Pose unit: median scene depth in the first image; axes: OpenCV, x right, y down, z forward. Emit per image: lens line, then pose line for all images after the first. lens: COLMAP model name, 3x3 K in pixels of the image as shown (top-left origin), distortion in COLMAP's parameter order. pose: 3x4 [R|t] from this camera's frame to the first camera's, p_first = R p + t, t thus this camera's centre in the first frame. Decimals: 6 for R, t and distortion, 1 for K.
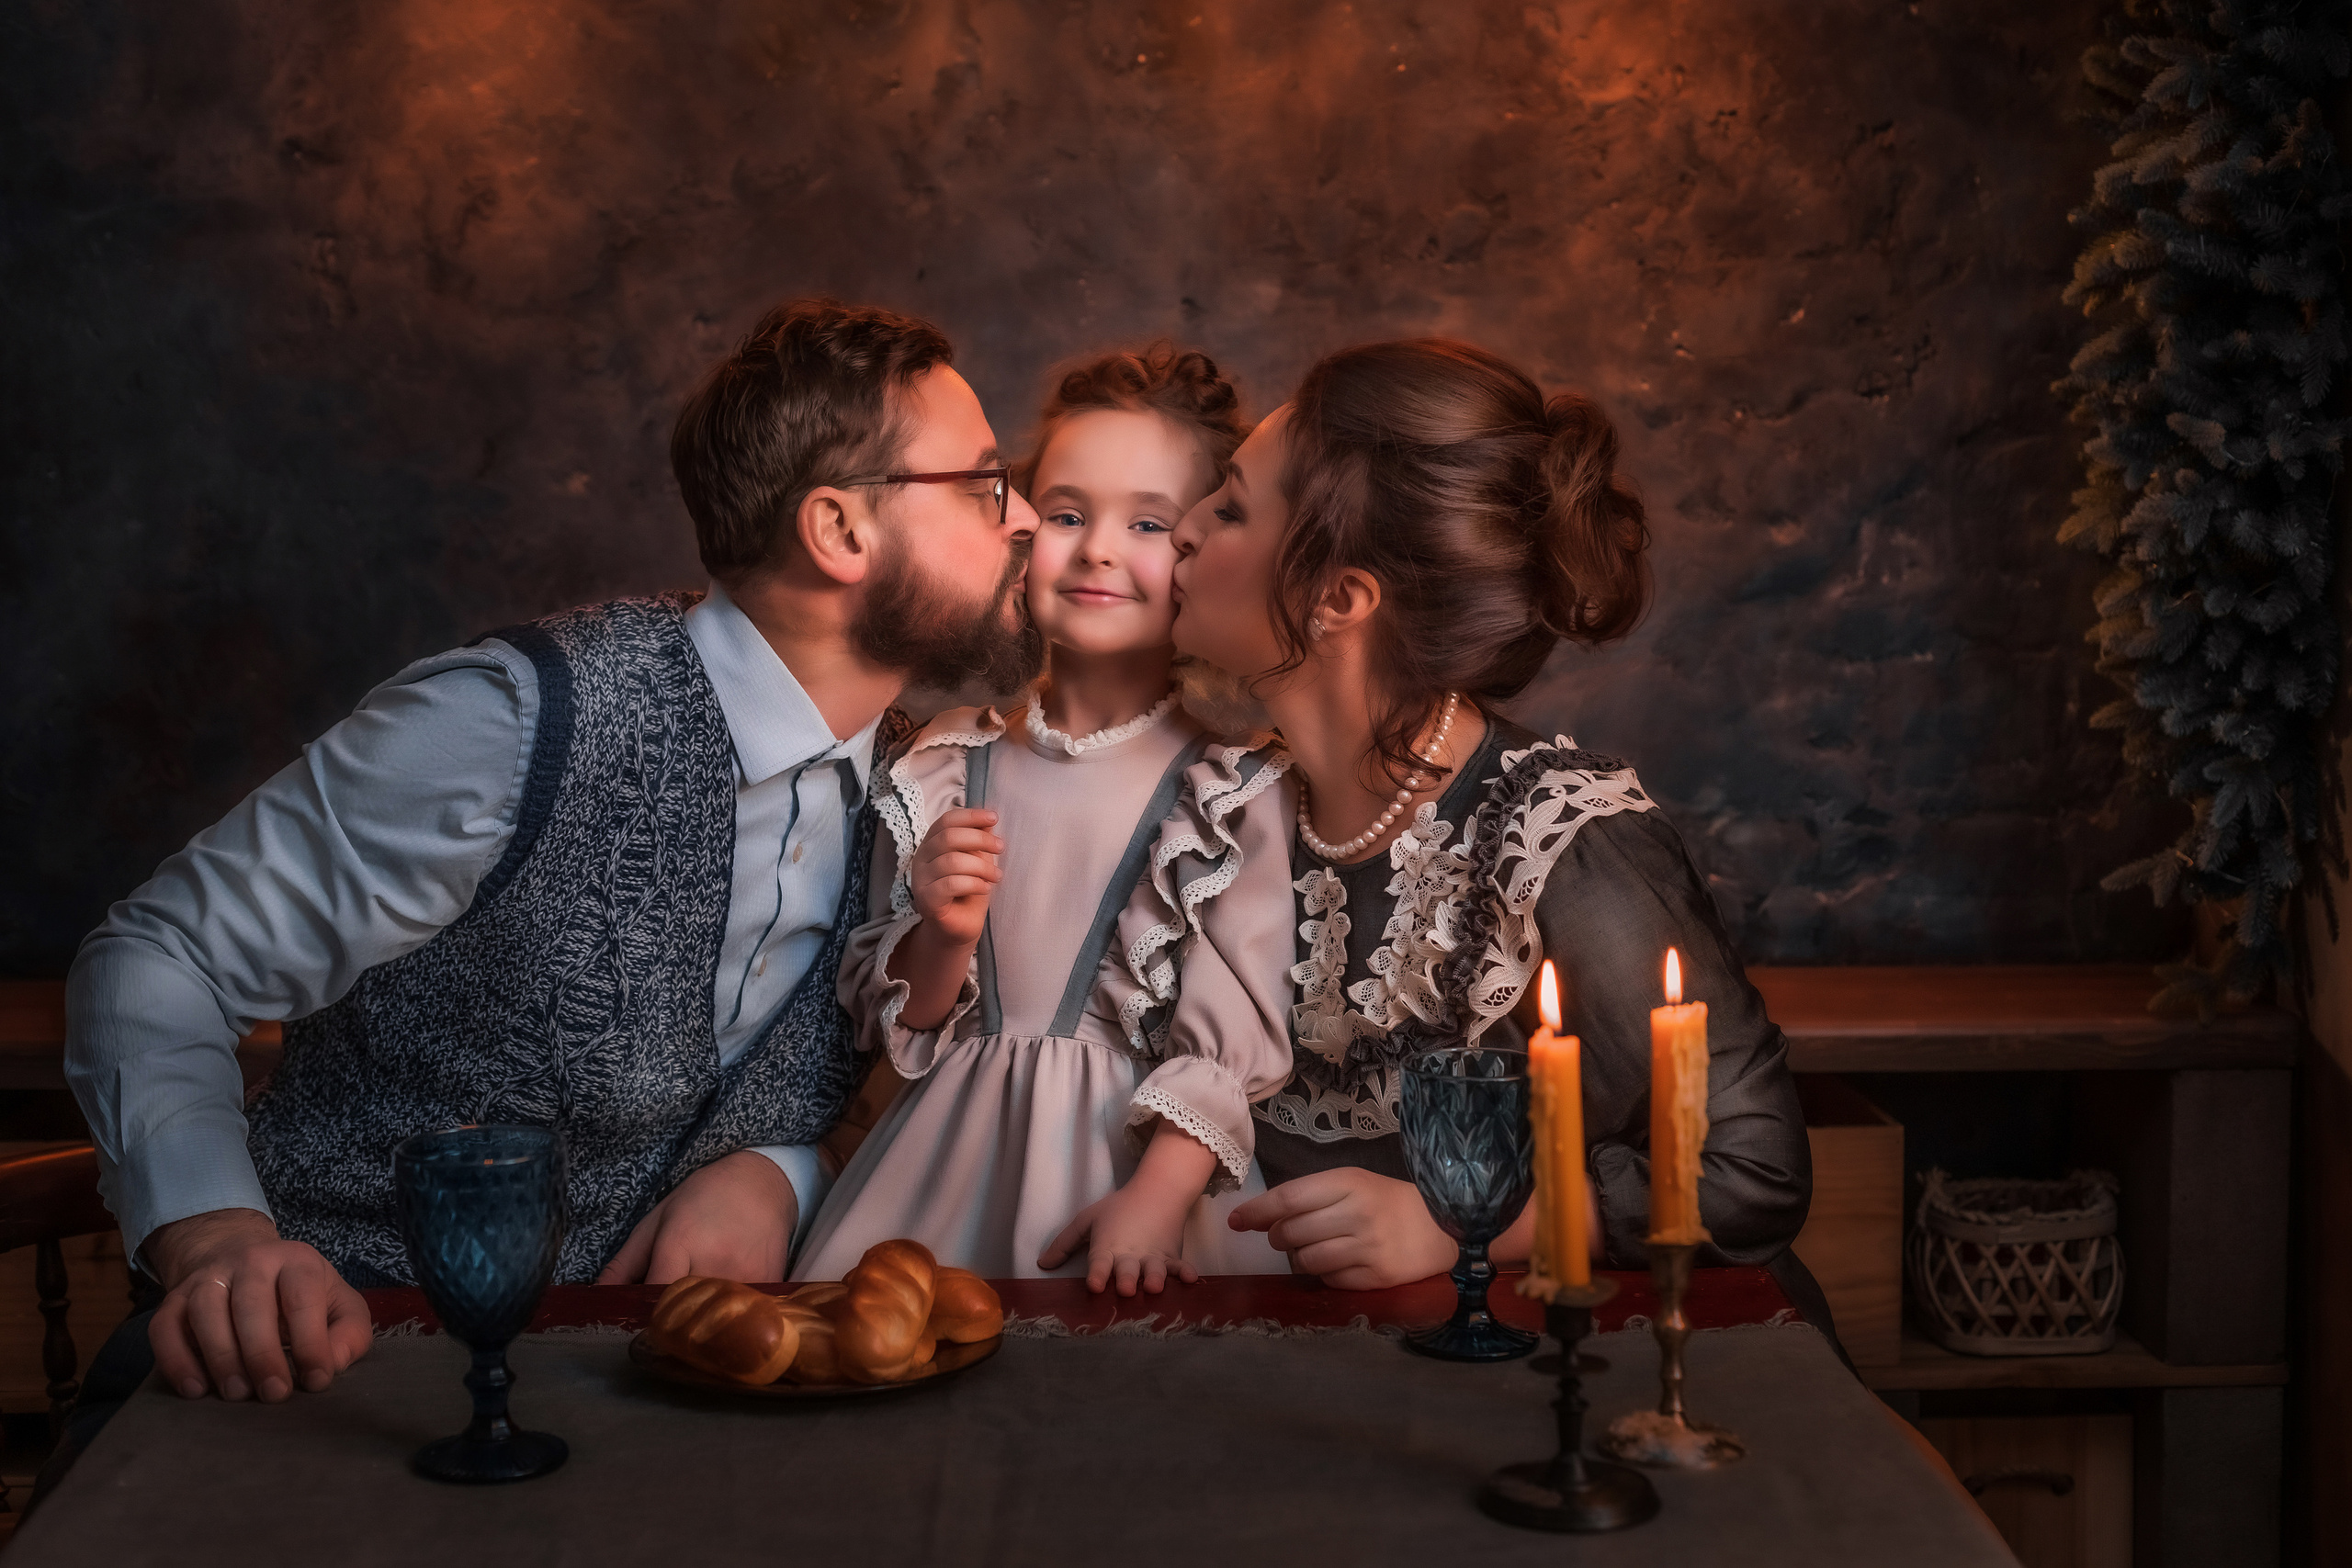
lens RADIAL K [[3353.7, 0, 1256.6], [0, 3353.7, 768.1], [0, 0, 1]] dist [-0.033636, 0.000000]
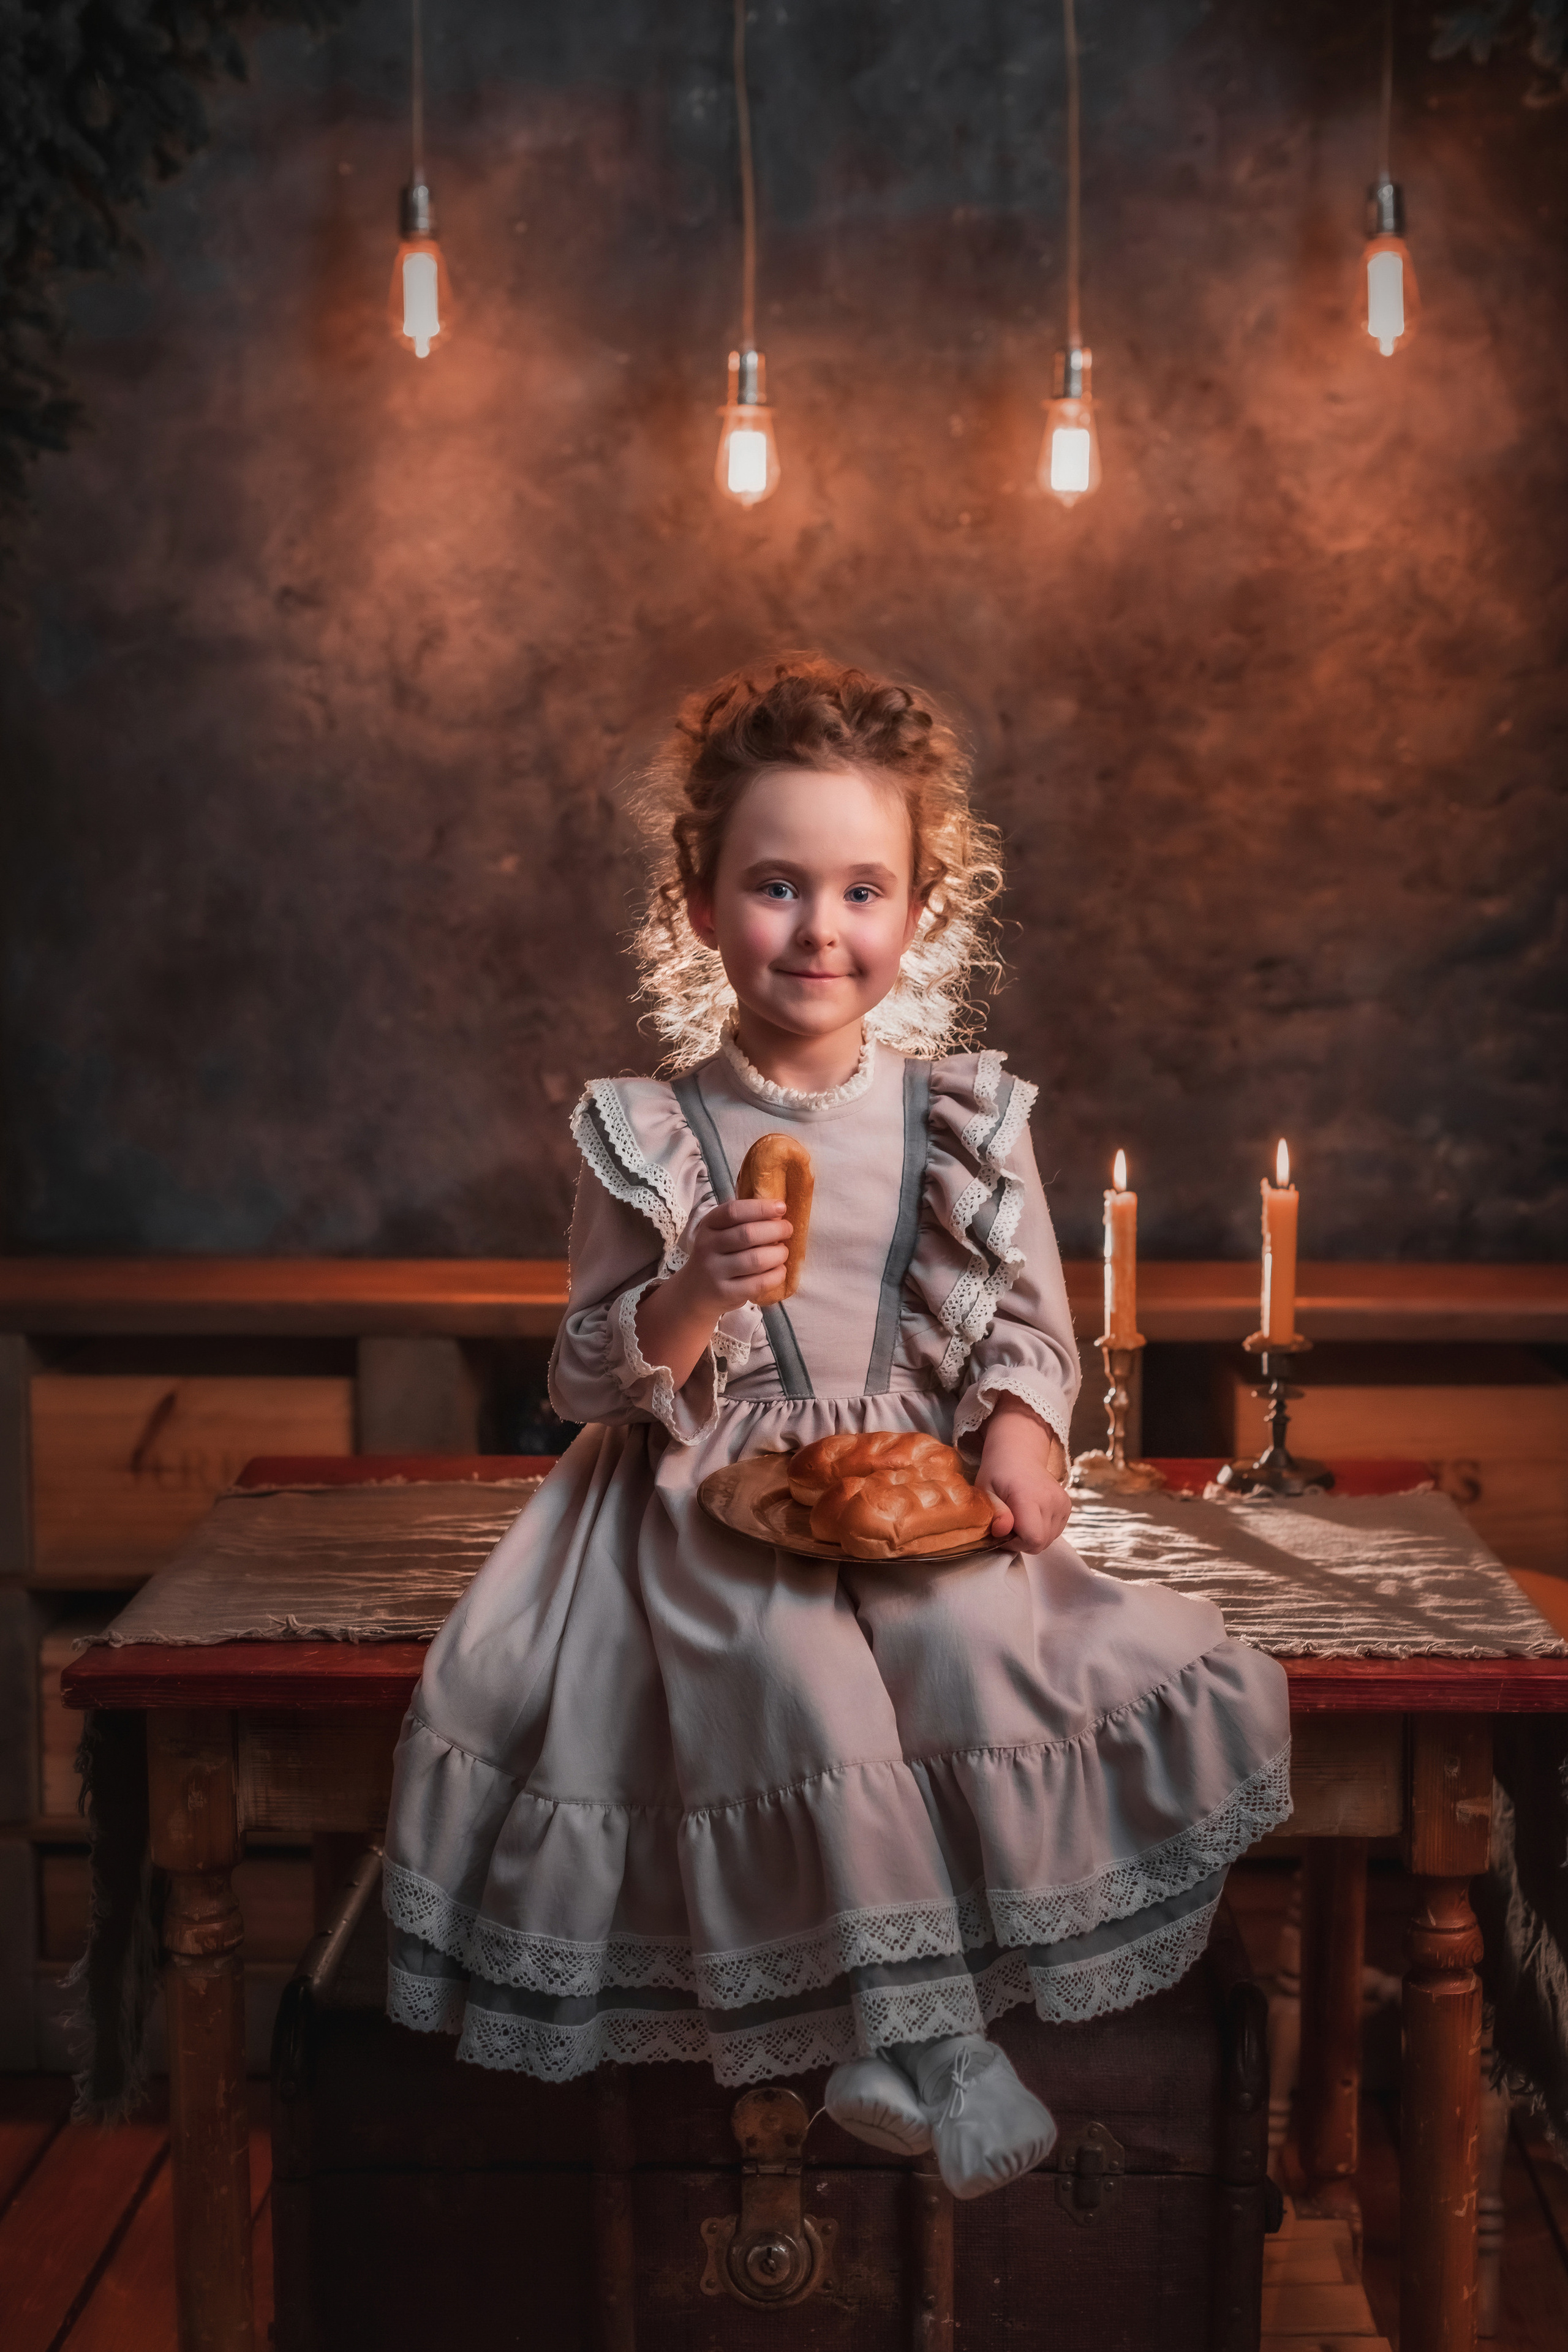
lens RADIAL K [[3354.0, 0, 800.4], [0, 3354.0, 1171.7], [0, 0, 1]] dist [-0.033636, 0.000000]
pose [[0.995842, 0.009266, -0.090630, 0.019348], [-0.008980, 0.999953, 0.003567, 0.024385], [0.090659, -0.002738, 0.995878, -0.232285]]
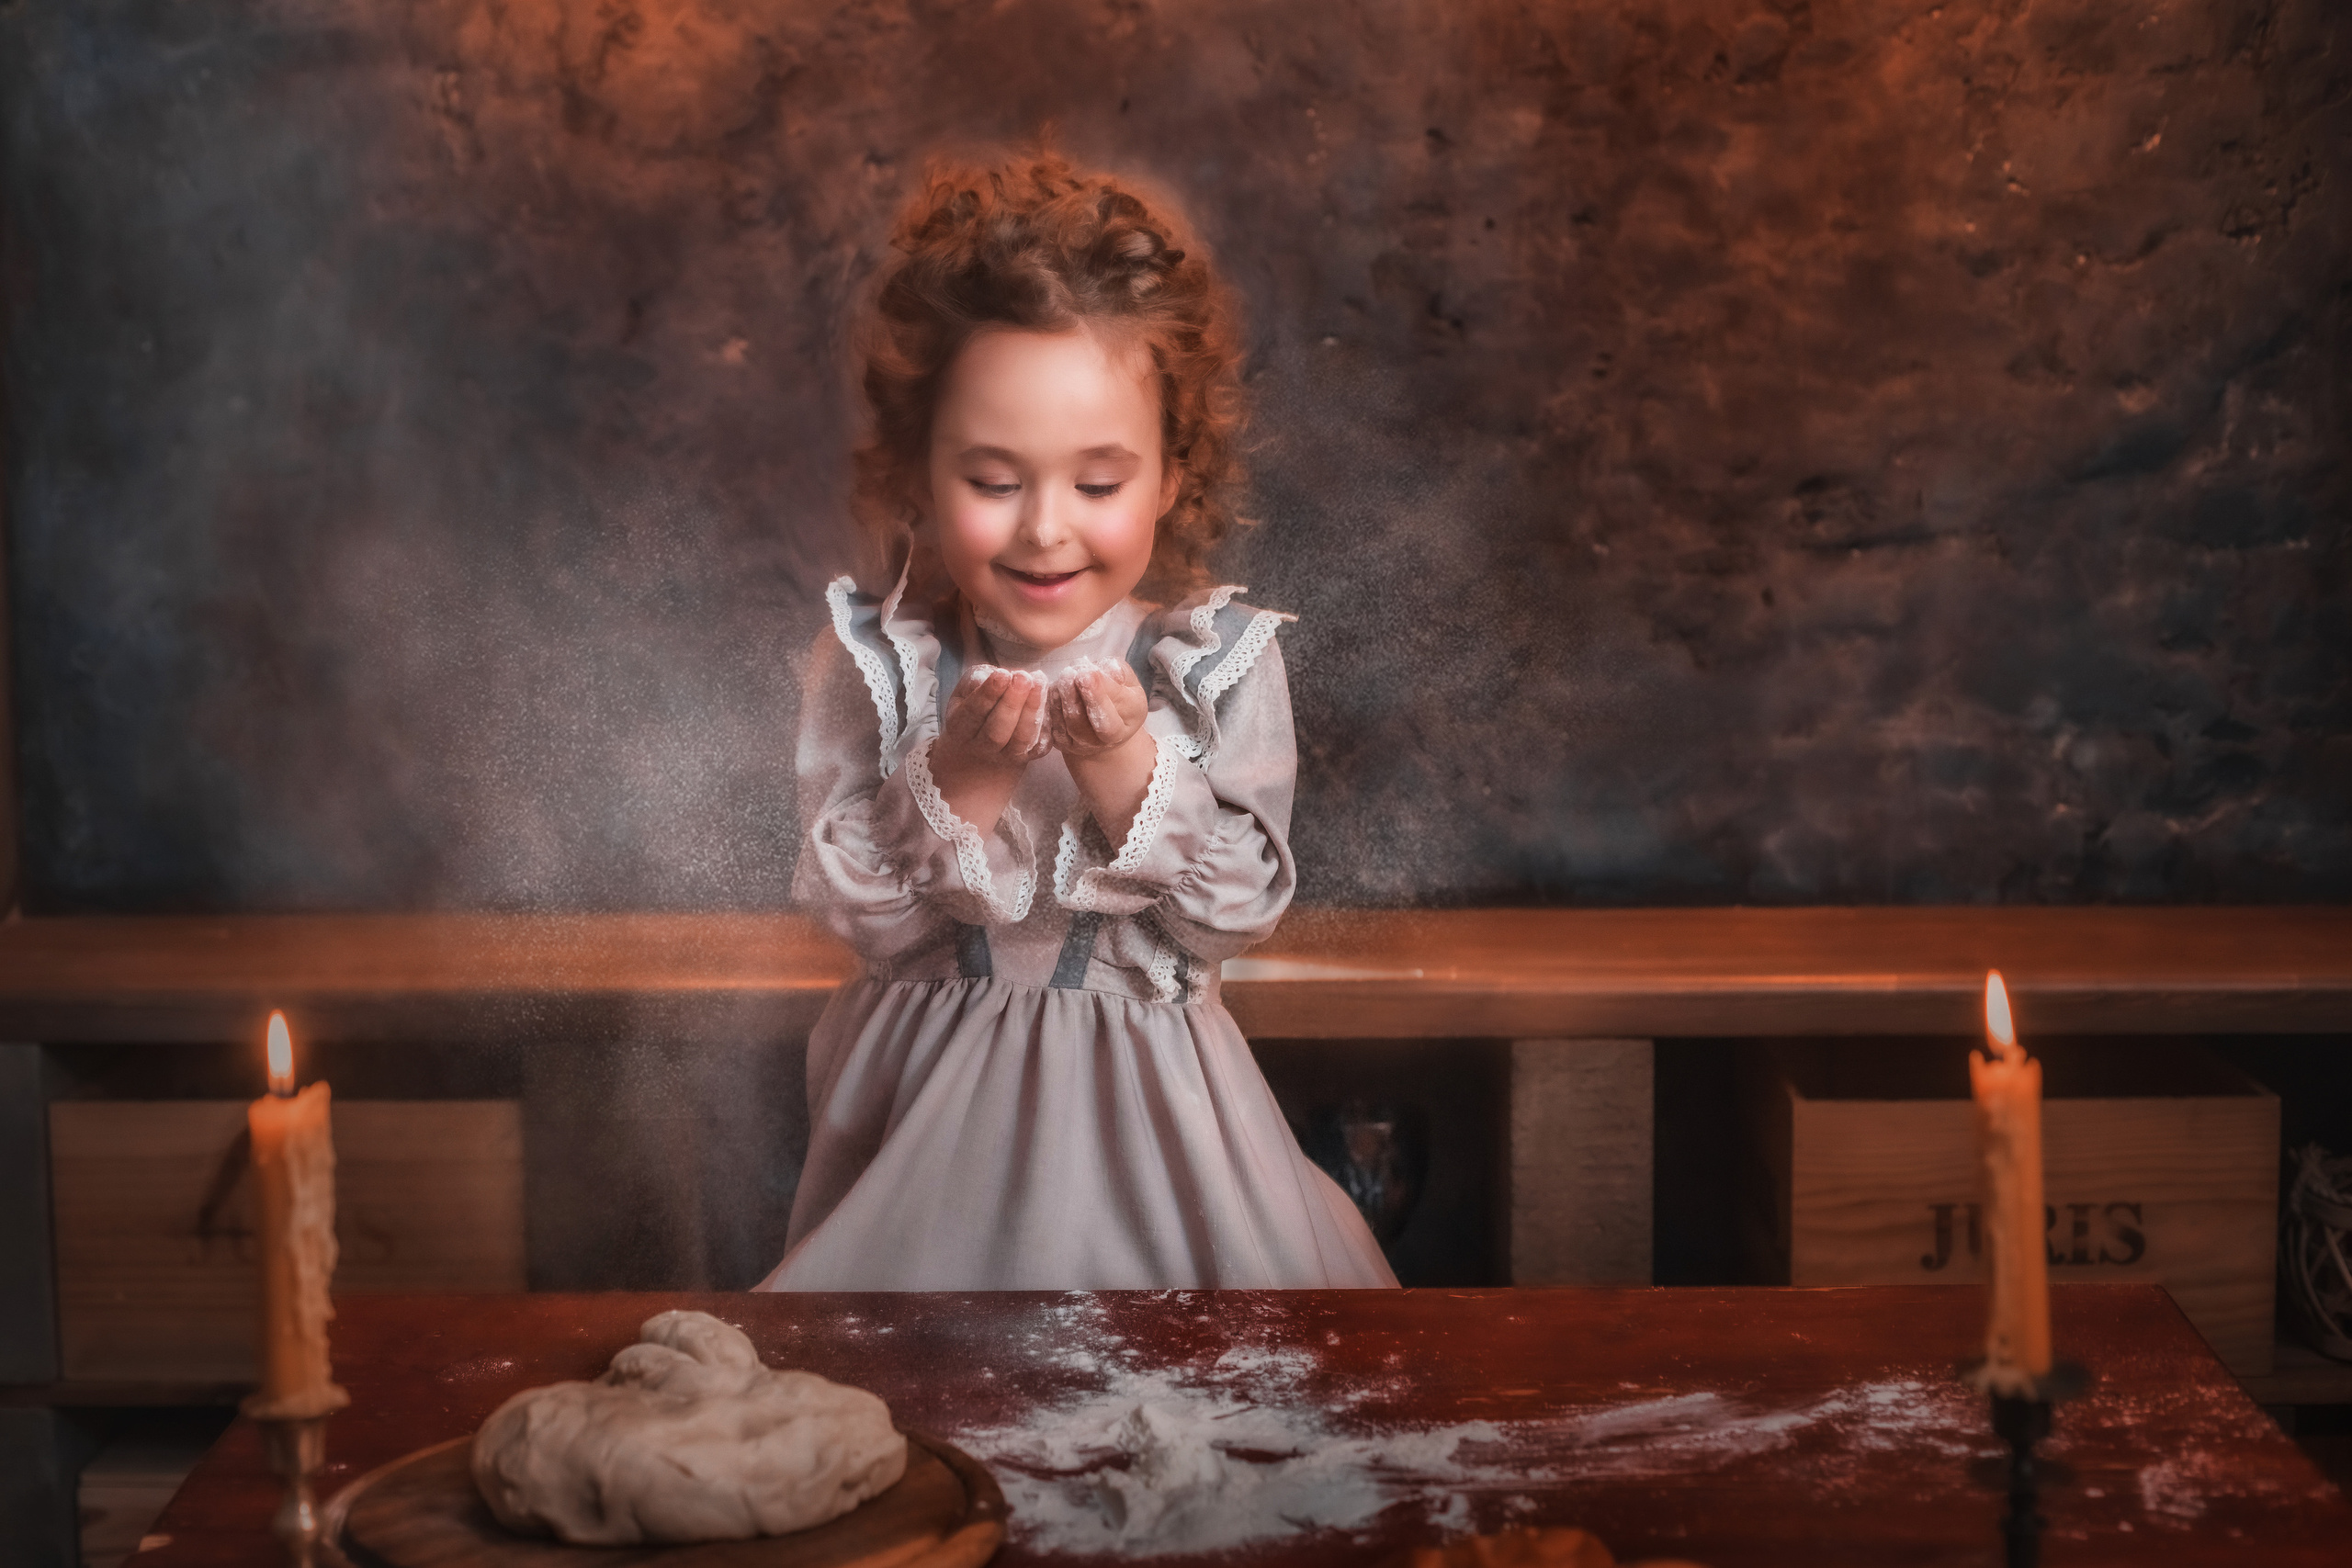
lens RADIAL K [[3353.7, 0, 1160.8], [0, 3353.7, 799.3], [0, 0, 1]] dist [-0.033636, 0.000000]
pose [[0.997256, 0.001446, -0.074021, -0.026789], [0.001675, 0.999113, 0.042084, -0.004577], [0.074016, -0.042092, 0.996368, 0.131565]]
